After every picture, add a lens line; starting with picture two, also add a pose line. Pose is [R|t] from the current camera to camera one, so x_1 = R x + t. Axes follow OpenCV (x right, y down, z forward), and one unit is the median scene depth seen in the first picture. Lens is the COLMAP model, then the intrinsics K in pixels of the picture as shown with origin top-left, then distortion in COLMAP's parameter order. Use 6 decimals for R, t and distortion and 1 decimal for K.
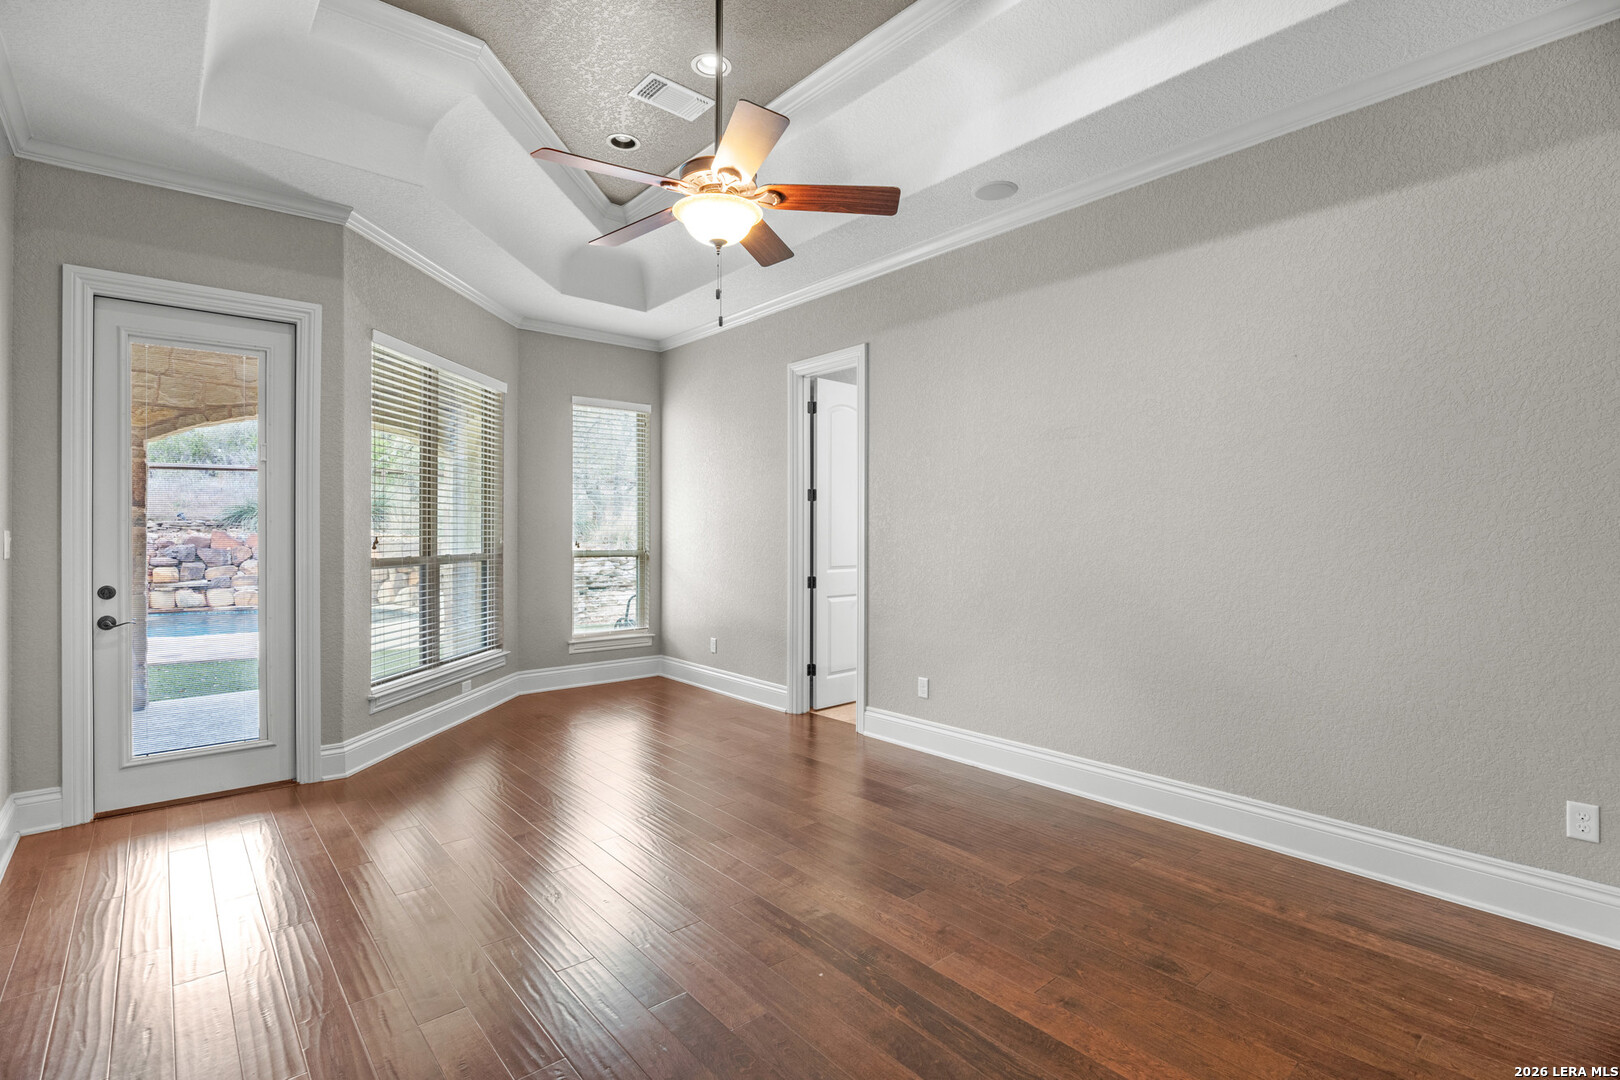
lens RADIAL K [[766.9, 0, 810.0], [0, 766.9, 540.0], [0, 0, 1]] dist [-0.000655, -0.000128]
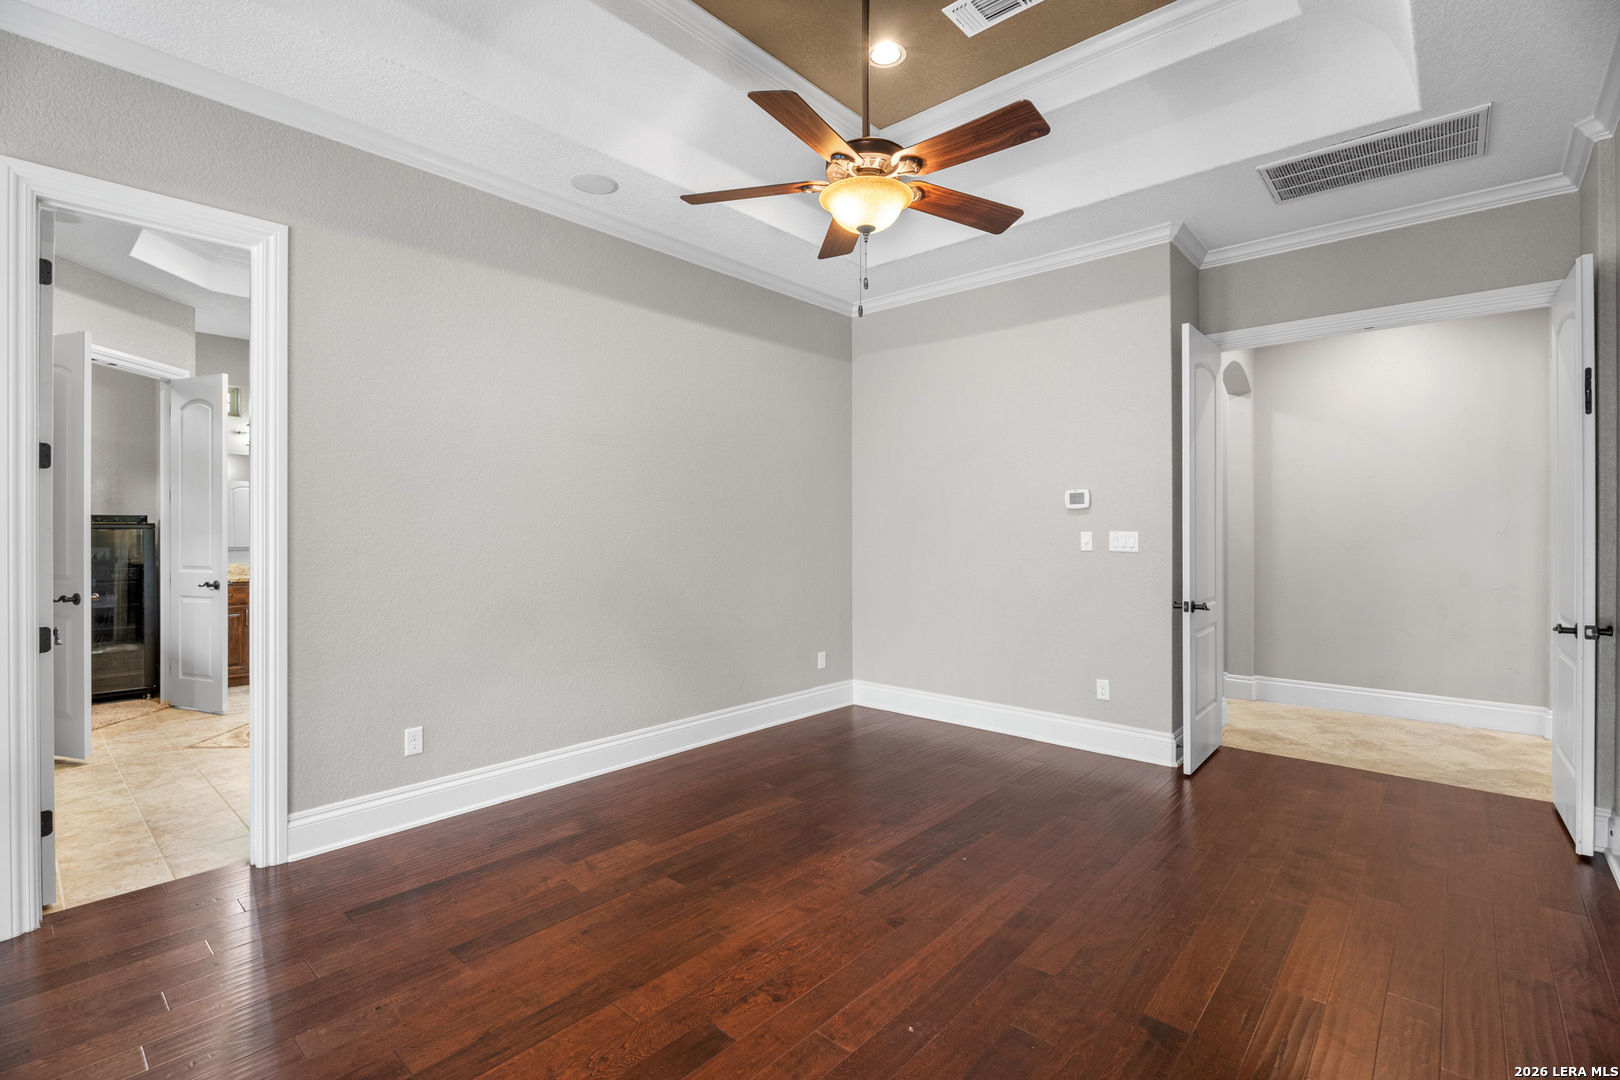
lens RADIAL K [[729.4, 0, 810.0], [0, 729.4, 540.0], [0, 0, 1]] dist [-0.013652, 0.000034]
pose [[-0.137854, -0.008462, 0.990416, -0.854932], [0.011623, 0.999881, 0.010160, -0.008302], [-0.990384, 0.012912, -0.137739, 1.013839]]
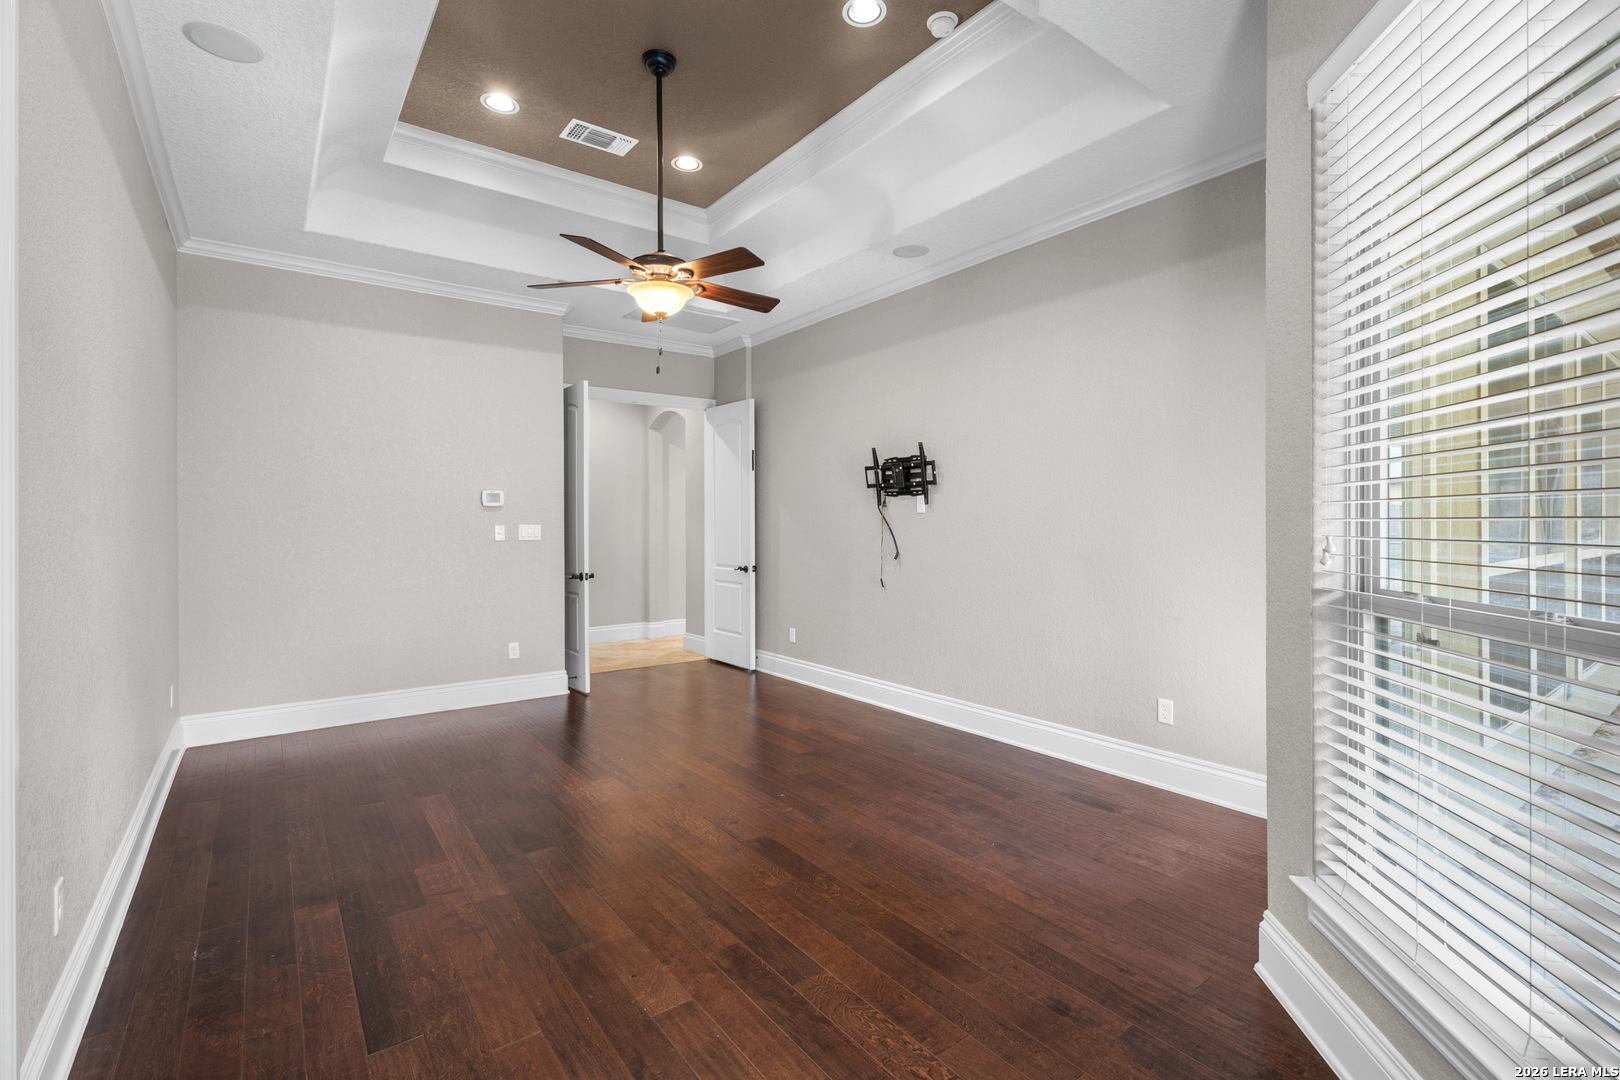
lens RADIAL K [[735.6, 0, 805.3], [0, 735.6, 525.7], [0, 0, 1]] dist [-0.000638, -0.000059]
pose [[-0.997360, 0.008065, 0.072169, -0.399406], [0.009097, 0.999861, 0.013990, -0.019818], [-0.072046, 0.014609, -0.997294, 1.946217]]
